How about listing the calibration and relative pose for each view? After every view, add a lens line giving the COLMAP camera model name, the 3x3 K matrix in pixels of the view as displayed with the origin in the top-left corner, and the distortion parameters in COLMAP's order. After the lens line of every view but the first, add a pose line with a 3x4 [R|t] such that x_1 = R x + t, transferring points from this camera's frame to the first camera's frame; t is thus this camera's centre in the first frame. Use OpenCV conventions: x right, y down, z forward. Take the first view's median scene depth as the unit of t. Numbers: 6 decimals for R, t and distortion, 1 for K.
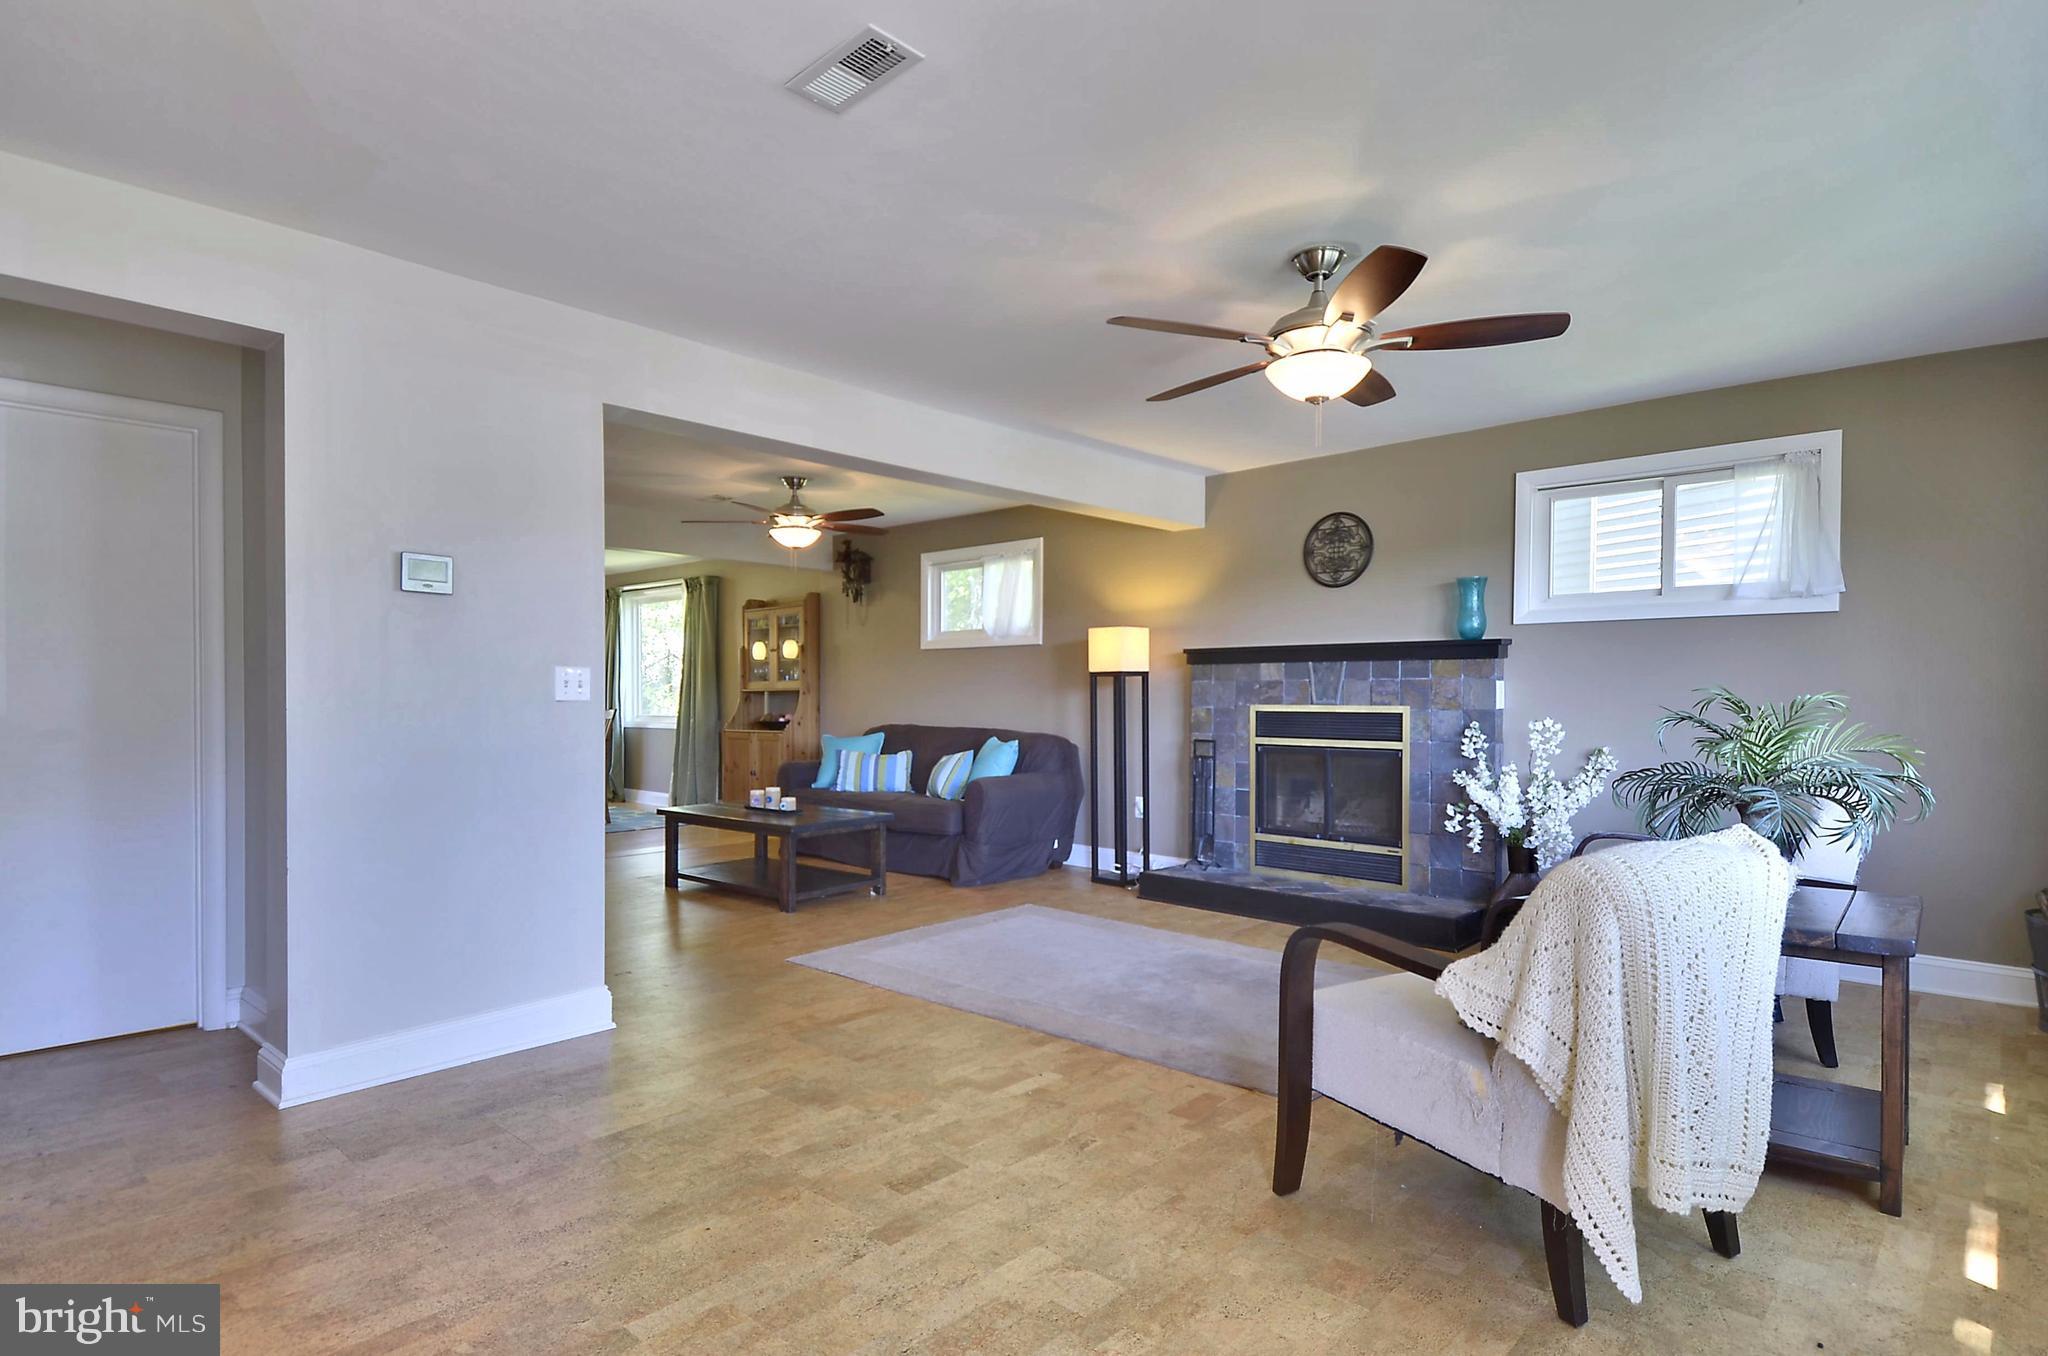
lens RADIAL K [[1056.5, 0, 1036.9], [0, 1056.5, 714.8], [0, 0, 1]] dist [0.002436, -0.007895]
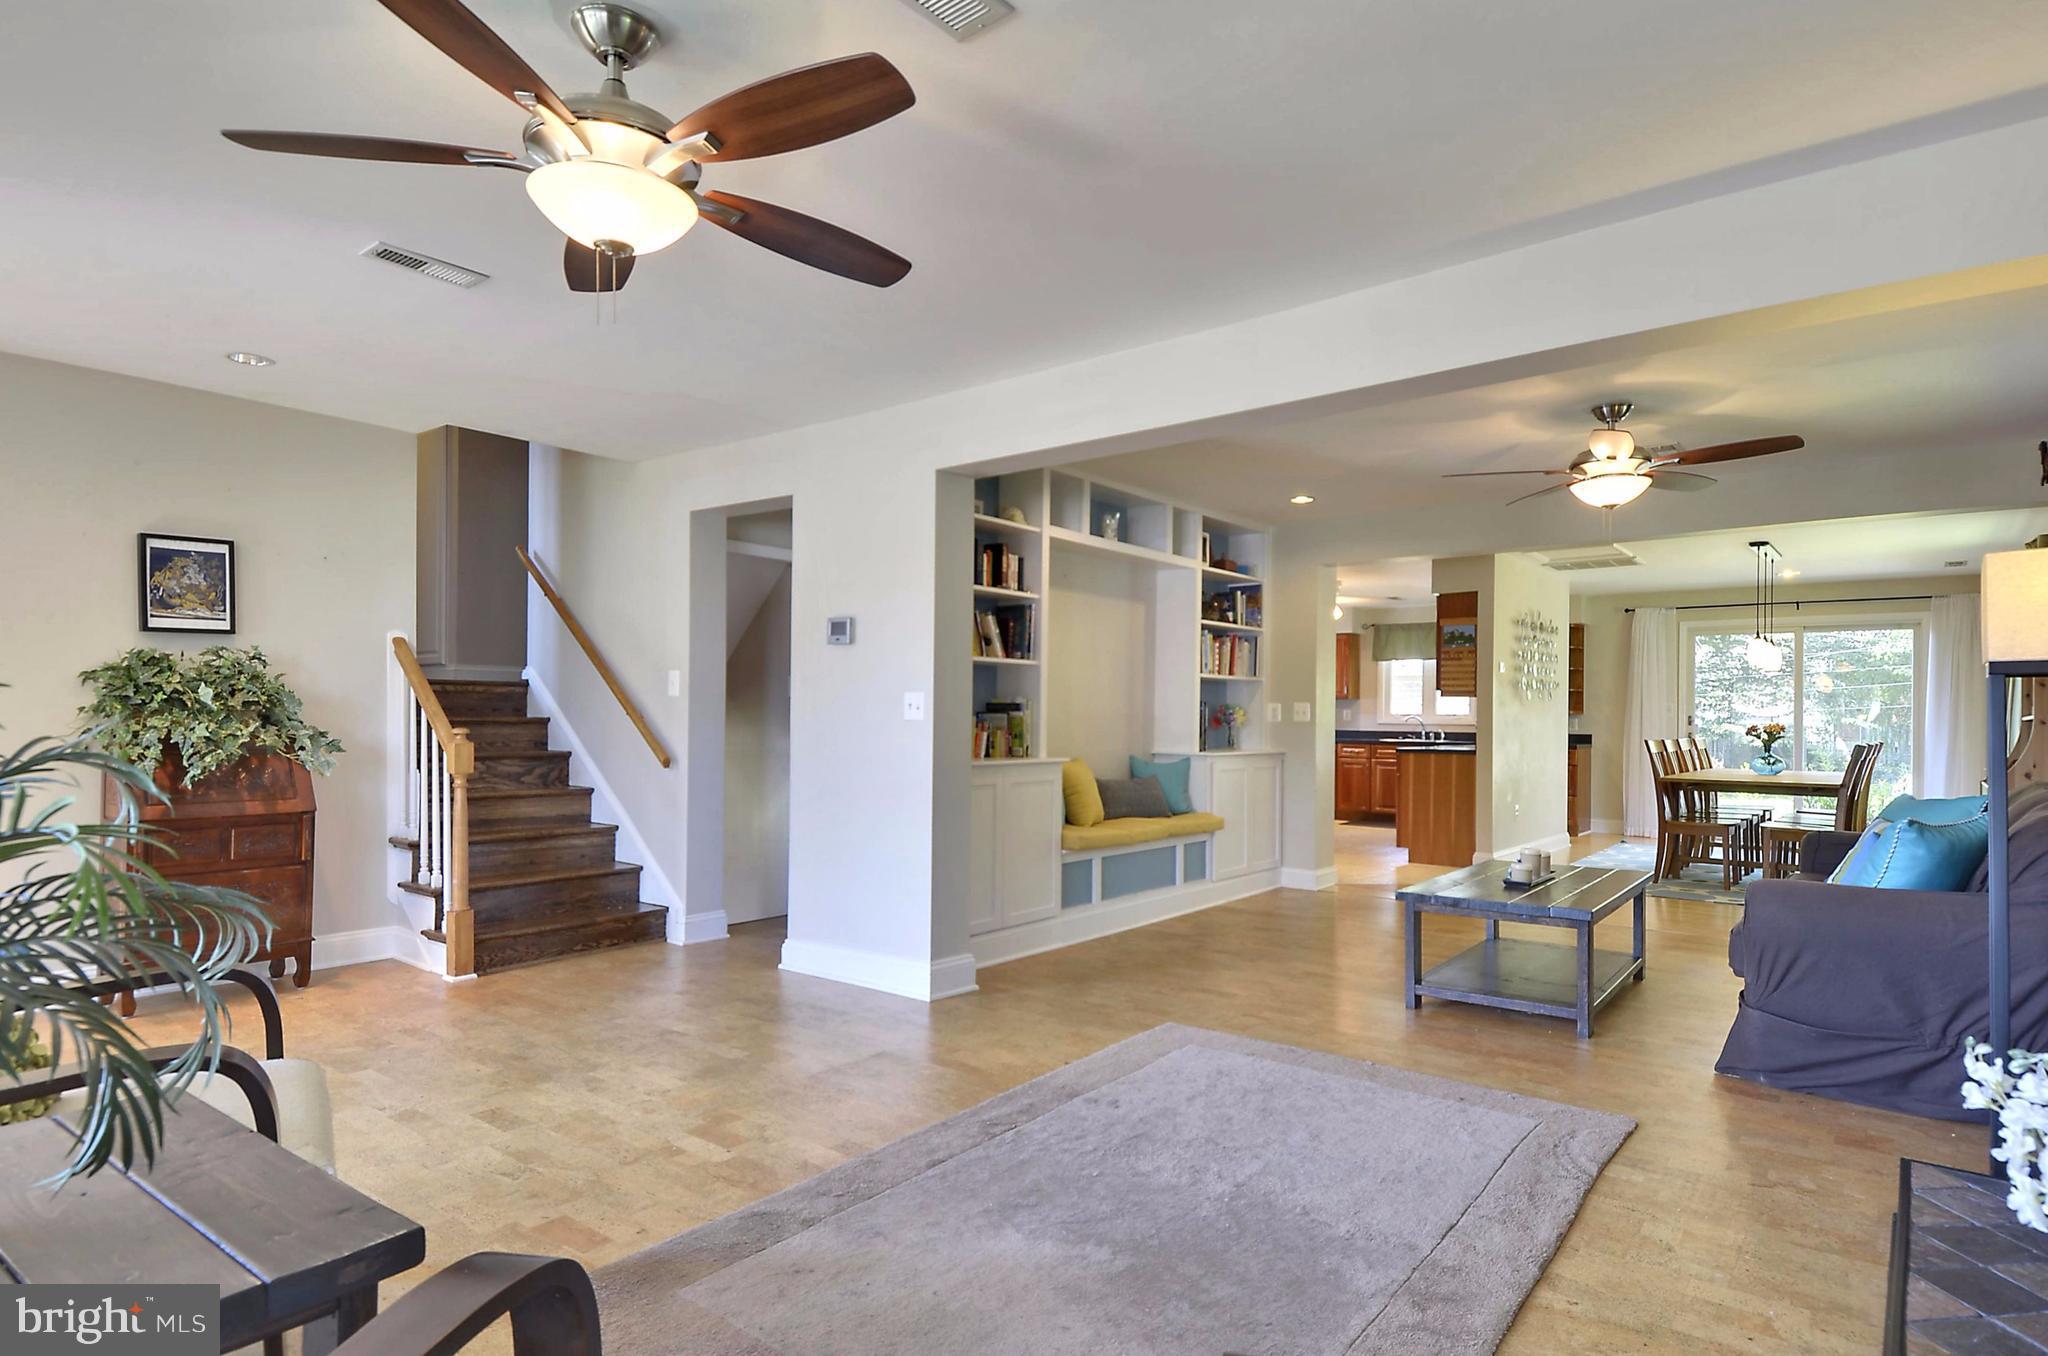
lens RADIAL K [[1056.5, 0, 1036.9], [0, 1056.5, 714.8], [0, 0, 1]] dist [0.002436, -0.007895]
pose [[0.094647, -0.008742, -0.995473, 0.930776], [-0.021369, 0.999713, -0.010811, -0.011461], [0.995282, 0.022296, 0.094433, 1.217636]]
